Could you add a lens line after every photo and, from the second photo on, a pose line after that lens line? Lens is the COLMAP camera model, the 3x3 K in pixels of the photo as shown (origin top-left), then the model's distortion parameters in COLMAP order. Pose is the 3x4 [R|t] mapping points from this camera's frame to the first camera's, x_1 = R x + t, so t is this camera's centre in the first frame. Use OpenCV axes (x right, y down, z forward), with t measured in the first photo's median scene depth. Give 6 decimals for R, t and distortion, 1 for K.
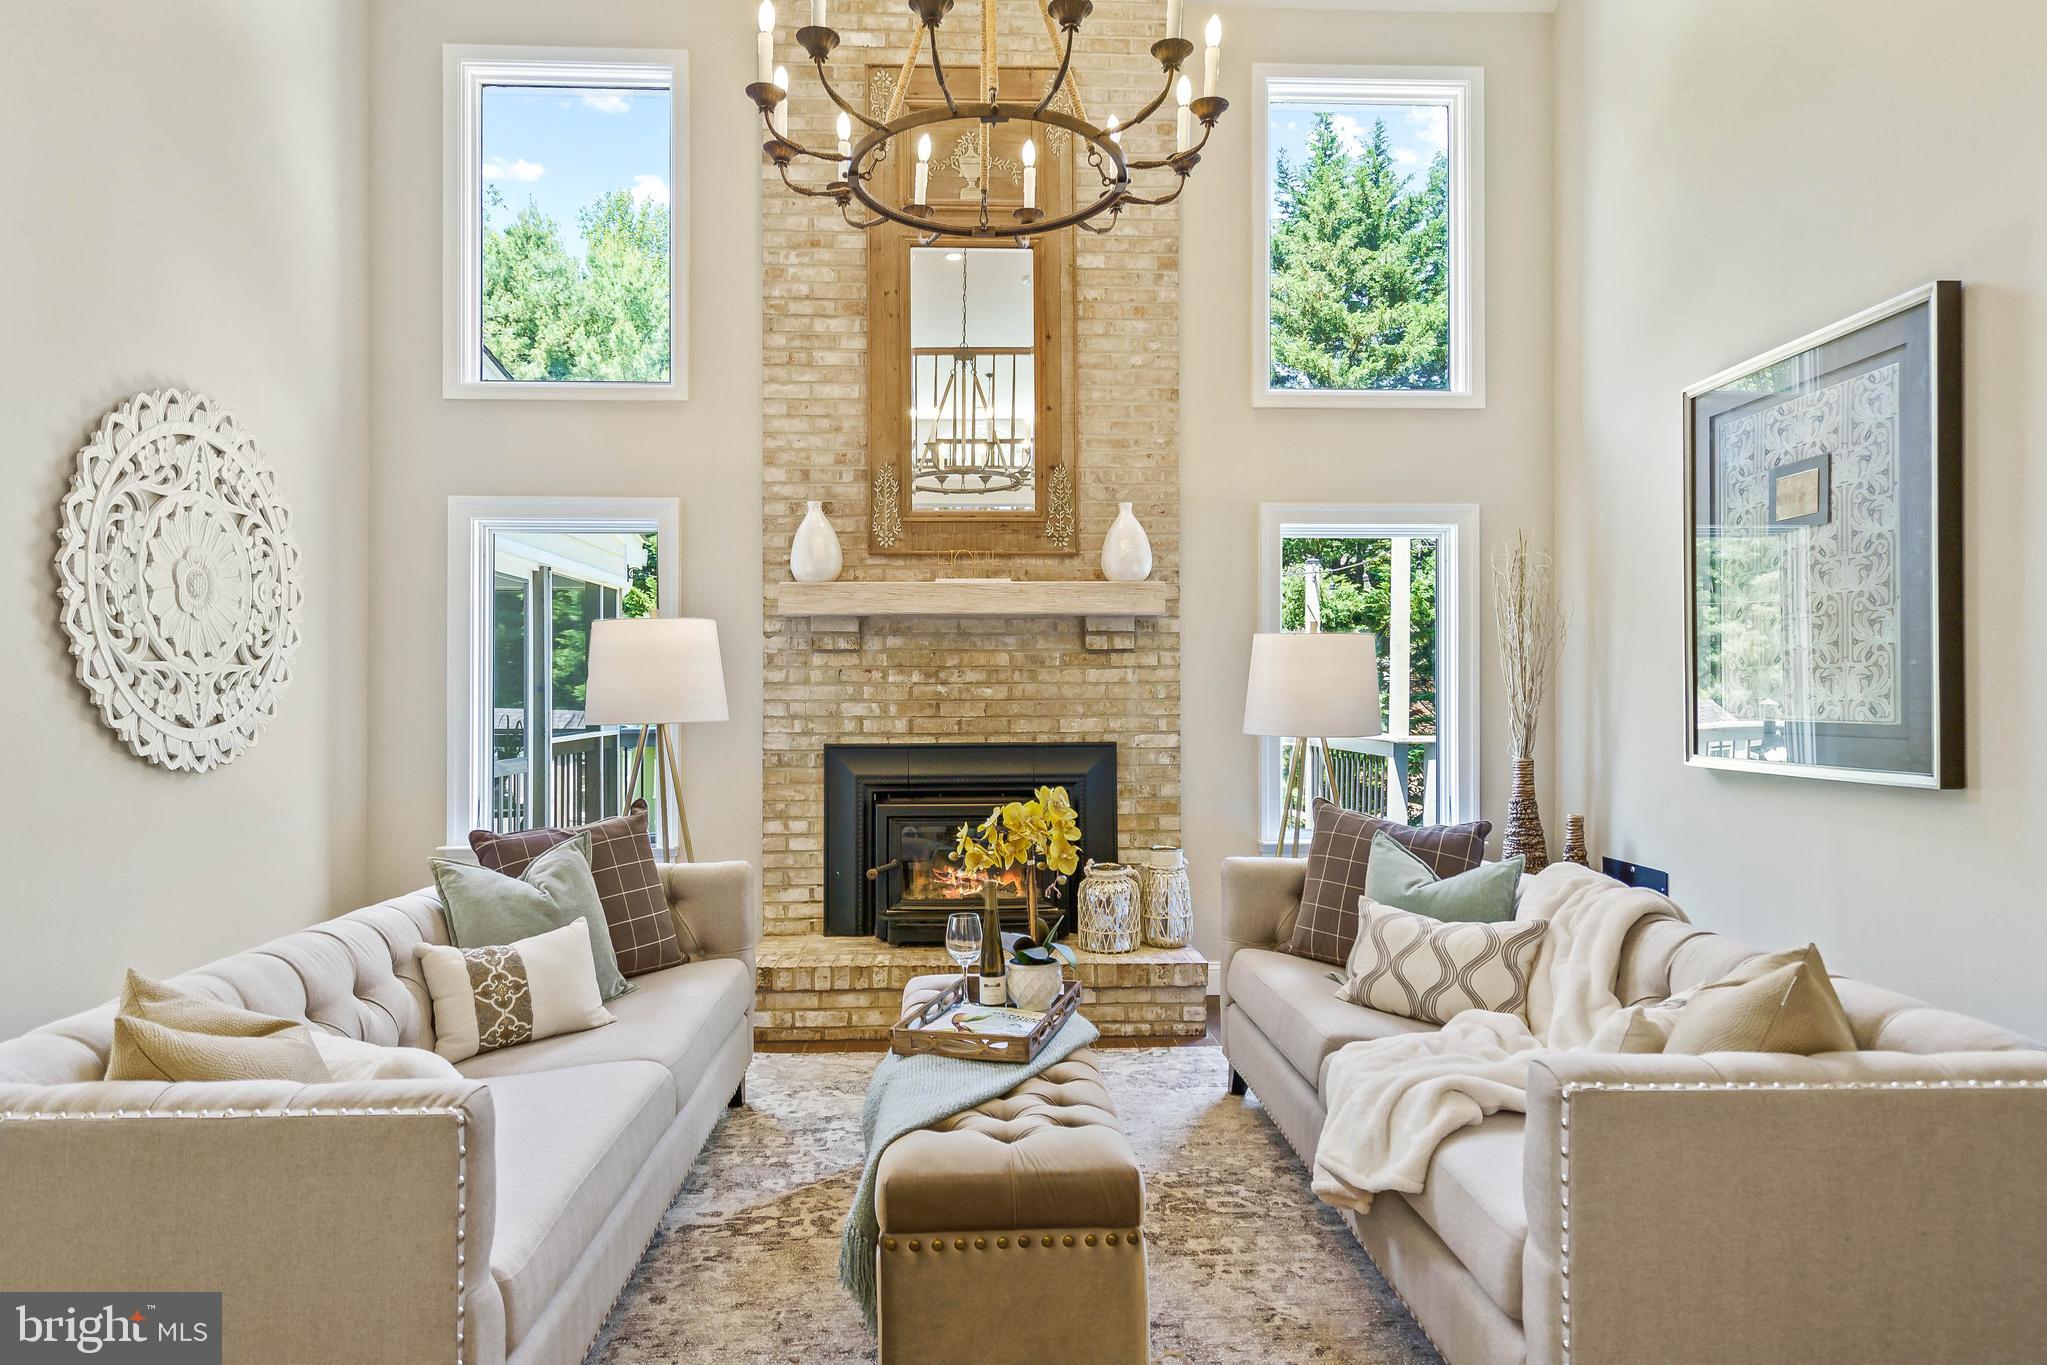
lens RADIAL K [[1185.9, 0, 1012.2], [0, 1185.9, 692.6], [0, 0, 1]] dist [0.003114, 0.002025]
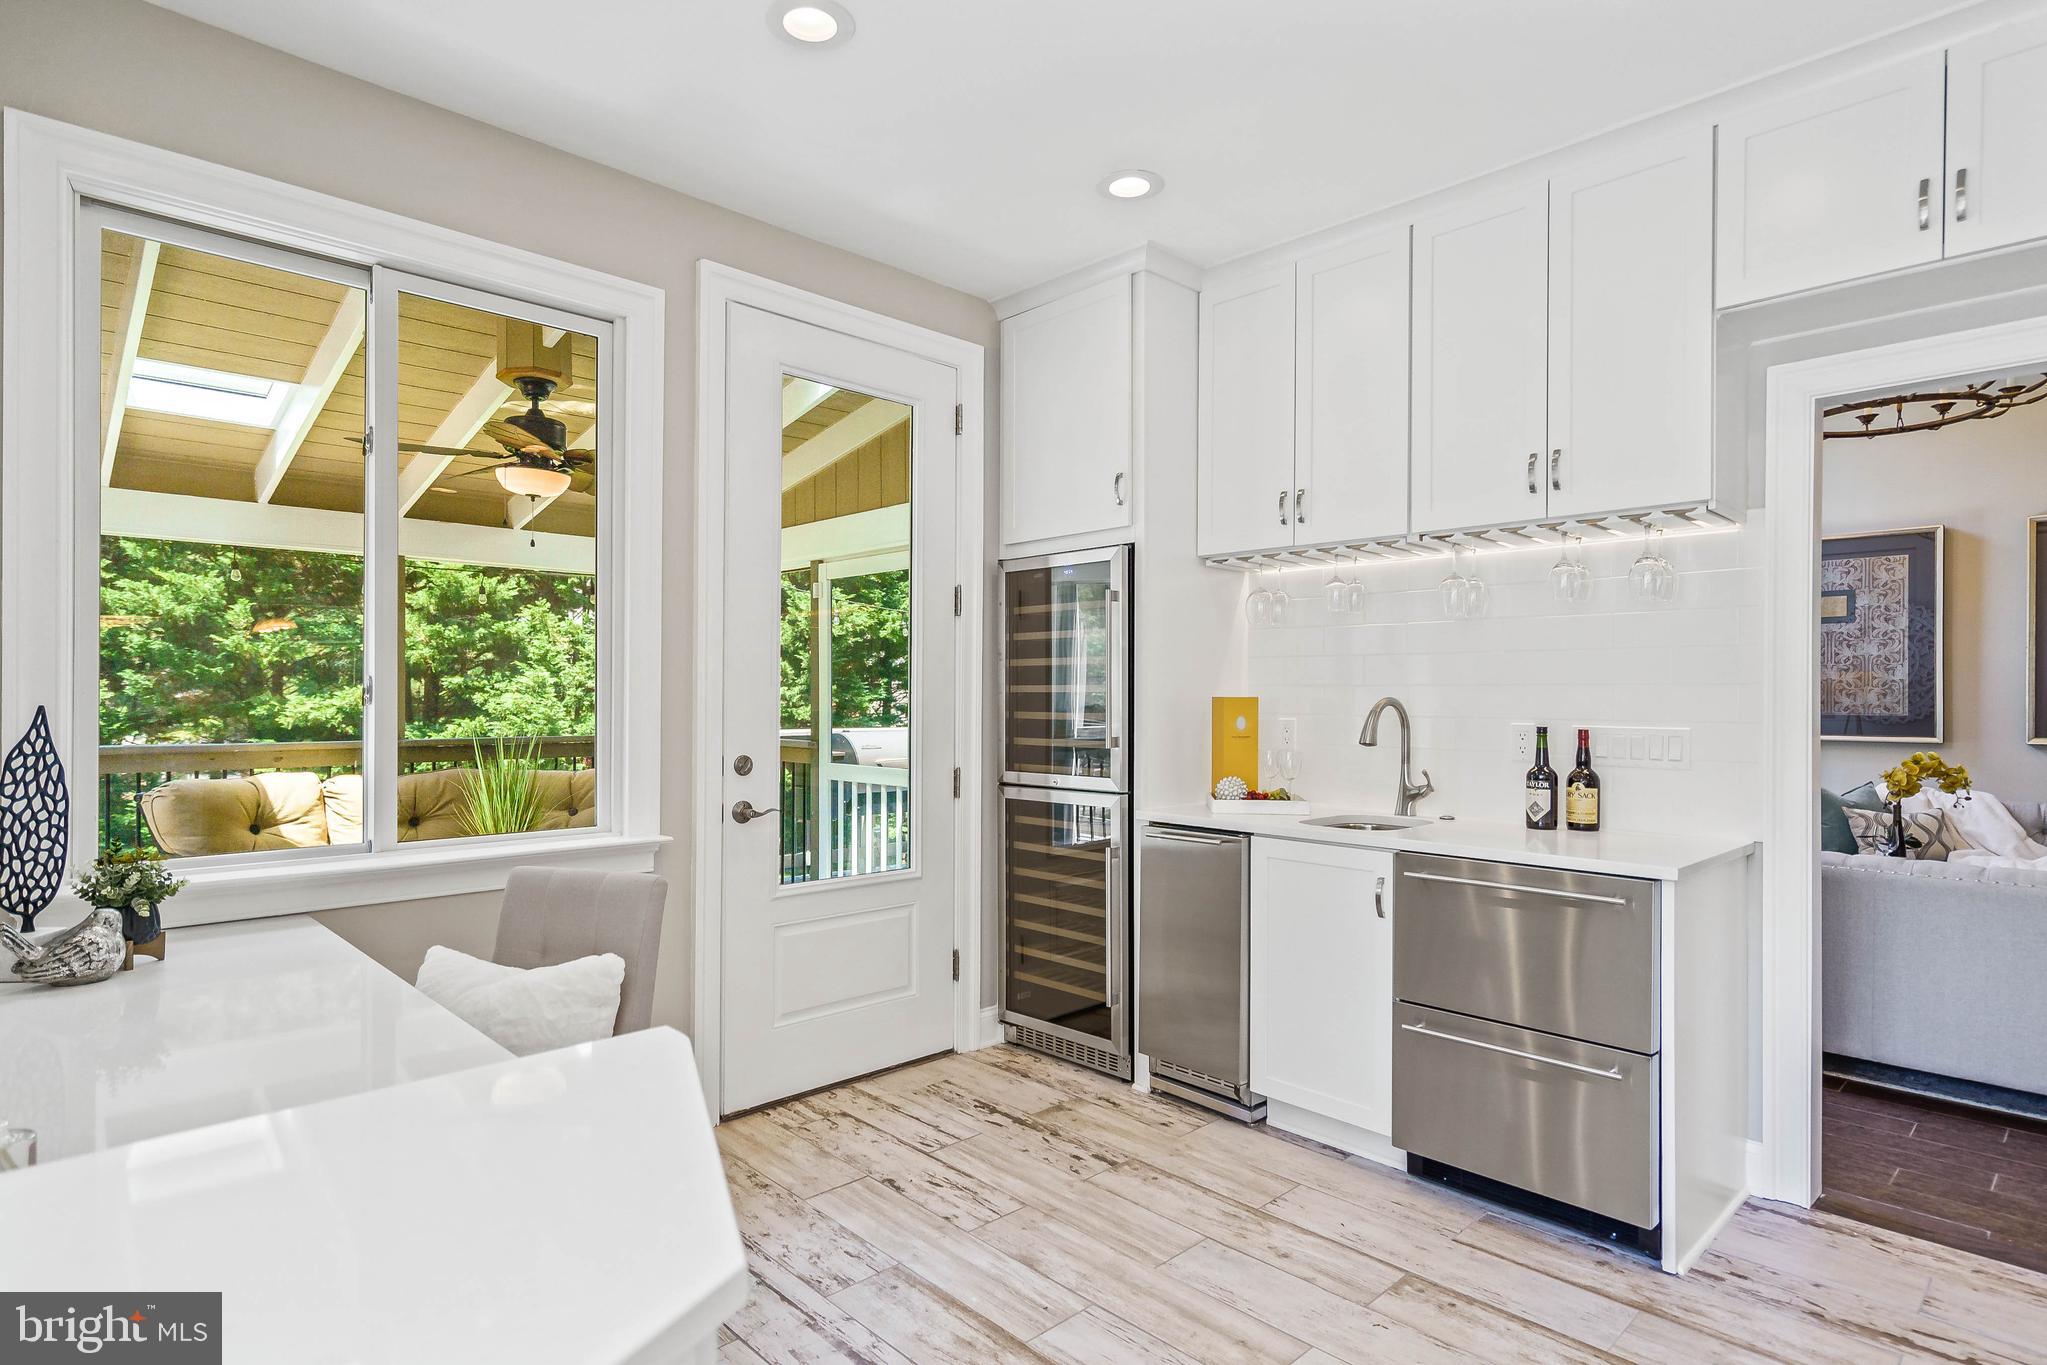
lens RADIAL K [[1084.1, 0, 1014.4], [0, 1084.1, 700.4], [0, 0, 1]] dist [0.001610, 0.001648]
pose [[0.753589, 0.001092, 0.657345, -1.214917], [-0.005837, 0.999970, 0.005030, -0.001880], [-0.657320, -0.007628, 0.753573, 0.363605]]
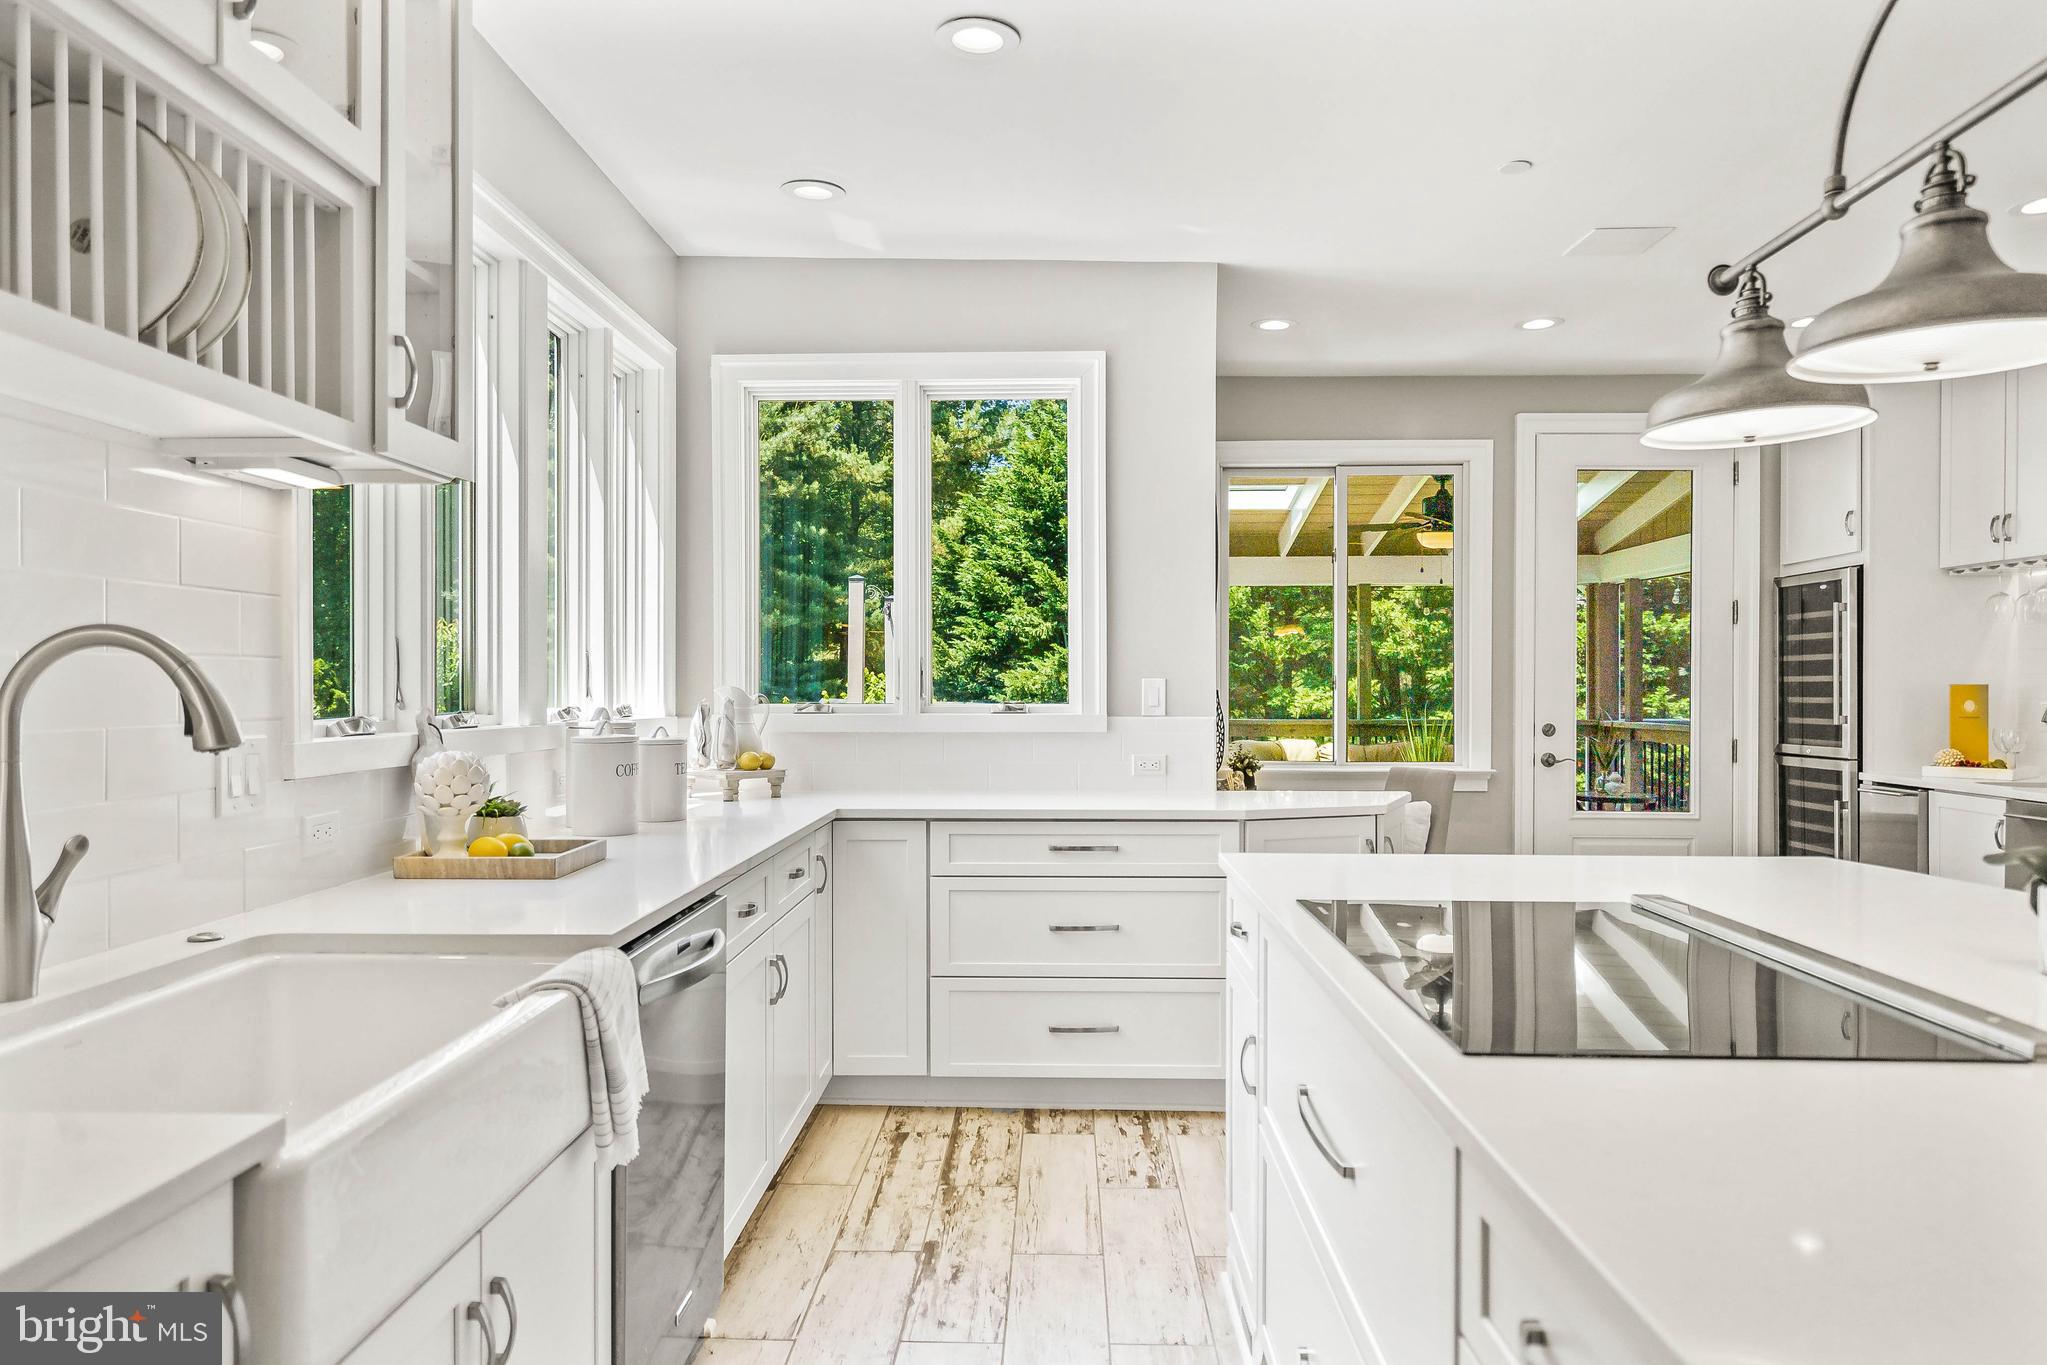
lens RADIAL K [[1357.5, 0, 1018.8], [0, 1357.5, 670.5], [0, 0, 1]] dist [0.008811, 0.000649]
pose [[0.997289, 0.000917, -0.073577, -1.311440], [-0.001674, 0.999946, -0.010219, -0.000021], [0.073564, 0.010314, 0.997237, -0.355719]]
